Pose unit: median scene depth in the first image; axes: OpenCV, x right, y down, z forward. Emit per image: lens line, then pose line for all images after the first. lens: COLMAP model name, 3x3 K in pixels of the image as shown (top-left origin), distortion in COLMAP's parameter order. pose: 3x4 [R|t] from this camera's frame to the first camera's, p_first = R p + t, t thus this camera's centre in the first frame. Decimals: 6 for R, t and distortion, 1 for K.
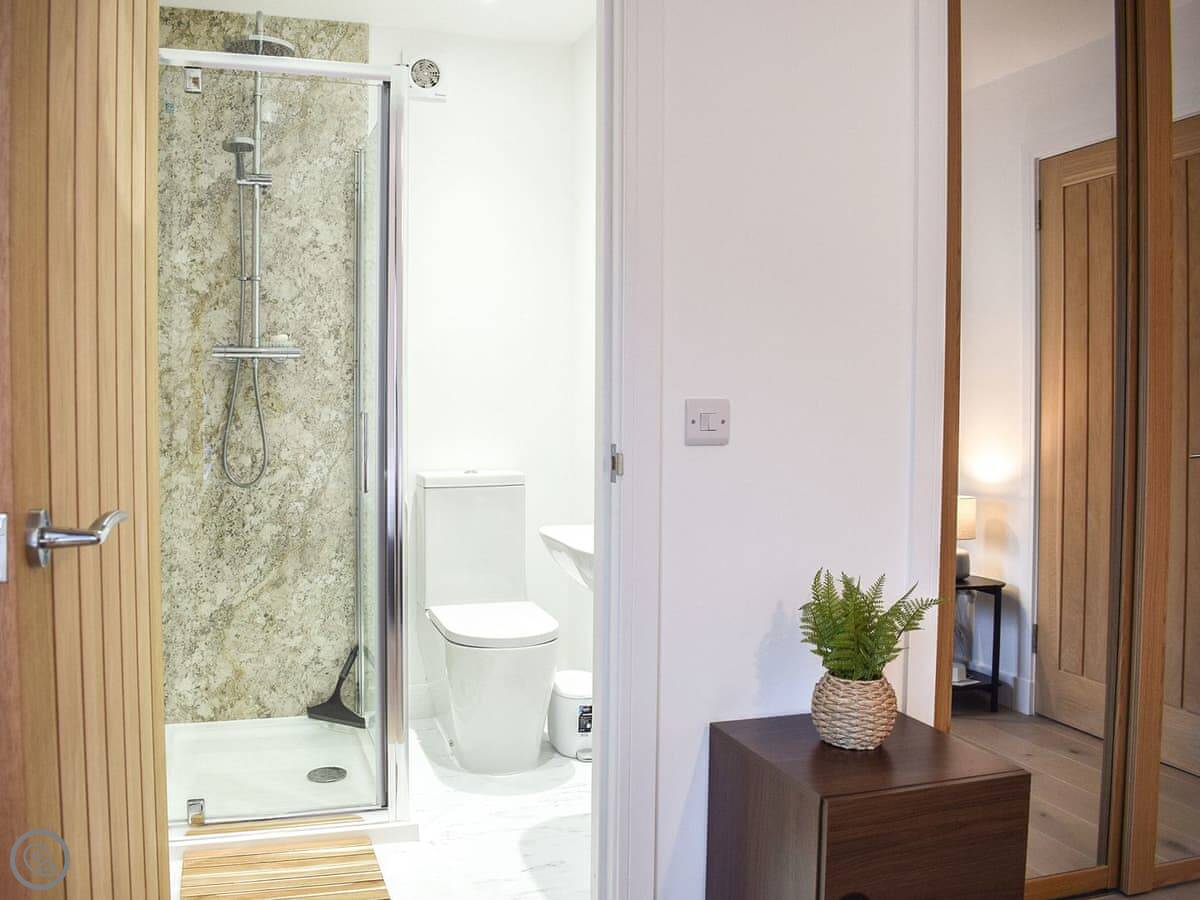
lens RADIAL K [[1105.6, 0, 559.5], [0, 1105.6, 430.1], [0, 0, 1]] dist [-0.135176, 0.120277]
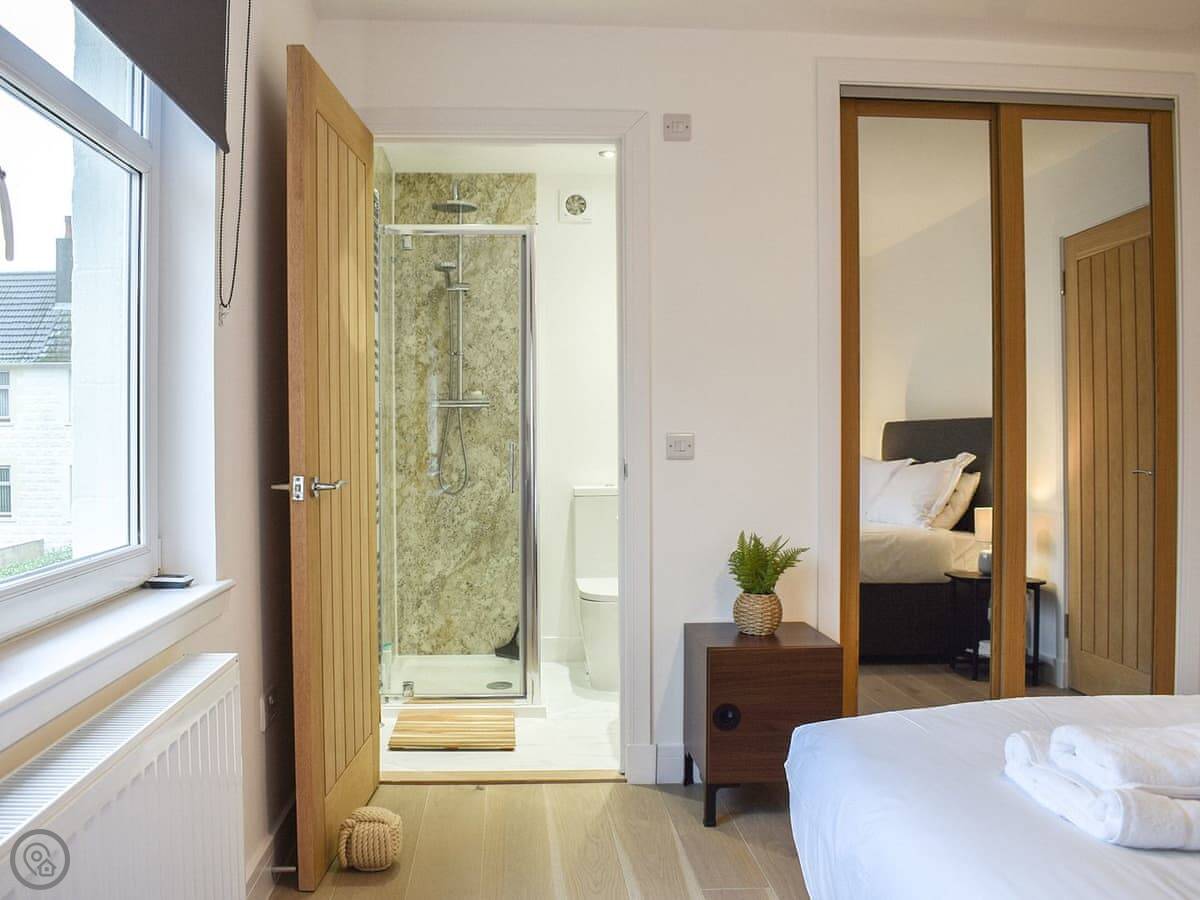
lens RADIAL K [[1105.6, 0, 559.5], [0, 1105.6, 430.1], [0, 0, 1]] dist [-0.135176, 0.120277]
pose [[0.970890, -0.009538, -0.239337, 0.206403], [0.001975, 0.999492, -0.031817, 0.012465], [0.239519, 0.030418, 0.970415, -0.408222]]
